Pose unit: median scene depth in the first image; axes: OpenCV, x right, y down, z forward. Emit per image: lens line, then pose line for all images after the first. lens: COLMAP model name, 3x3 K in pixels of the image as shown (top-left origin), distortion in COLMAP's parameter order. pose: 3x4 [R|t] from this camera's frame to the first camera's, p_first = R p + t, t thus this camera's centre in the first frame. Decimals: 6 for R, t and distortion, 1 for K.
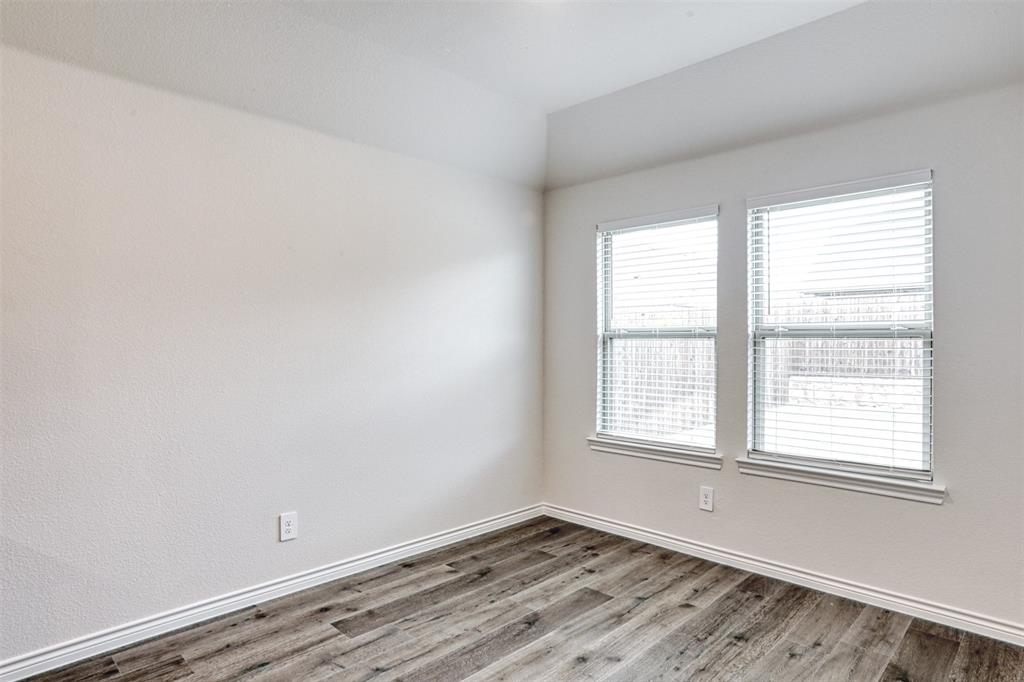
lens RADIAL K [[582.7, 0, 516.7], [0, 582.7, 337.2], [0, 0, 1]] dist [-0.028577, 0.001829]
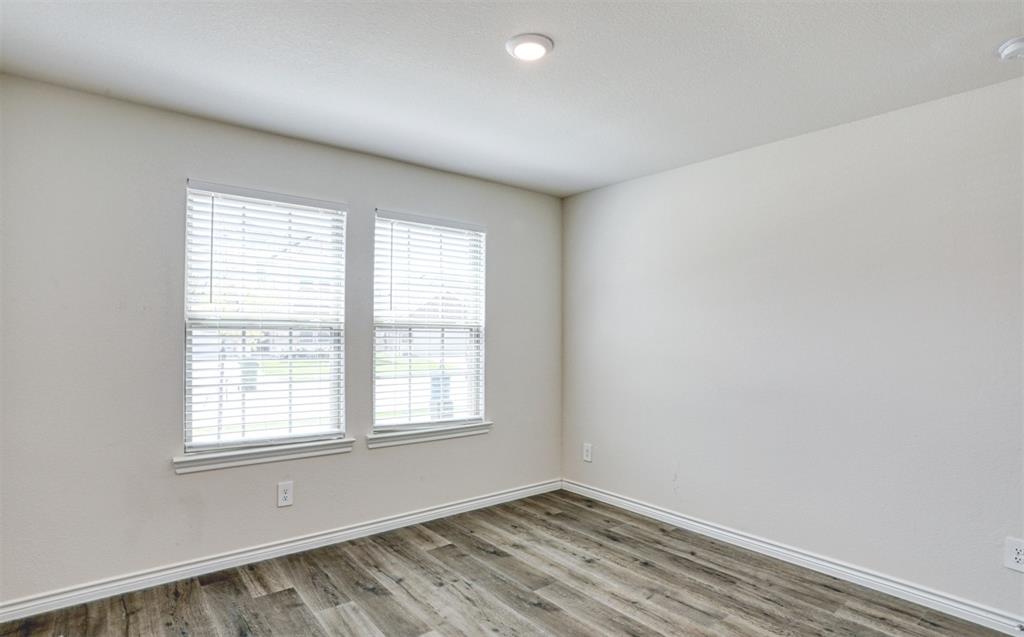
lens RADIAL K [[527.5, 0, 509.1], [0, 527.5, 325.1], [0, 0, 1]] dist [-0.005883, -0.000928]
pose [[0.145378, 0.013575, 0.989283, -0.571271], [-0.006745, 0.999896, -0.012729, 0.005996], [-0.989353, -0.004822, 0.145454, 0.573467]]
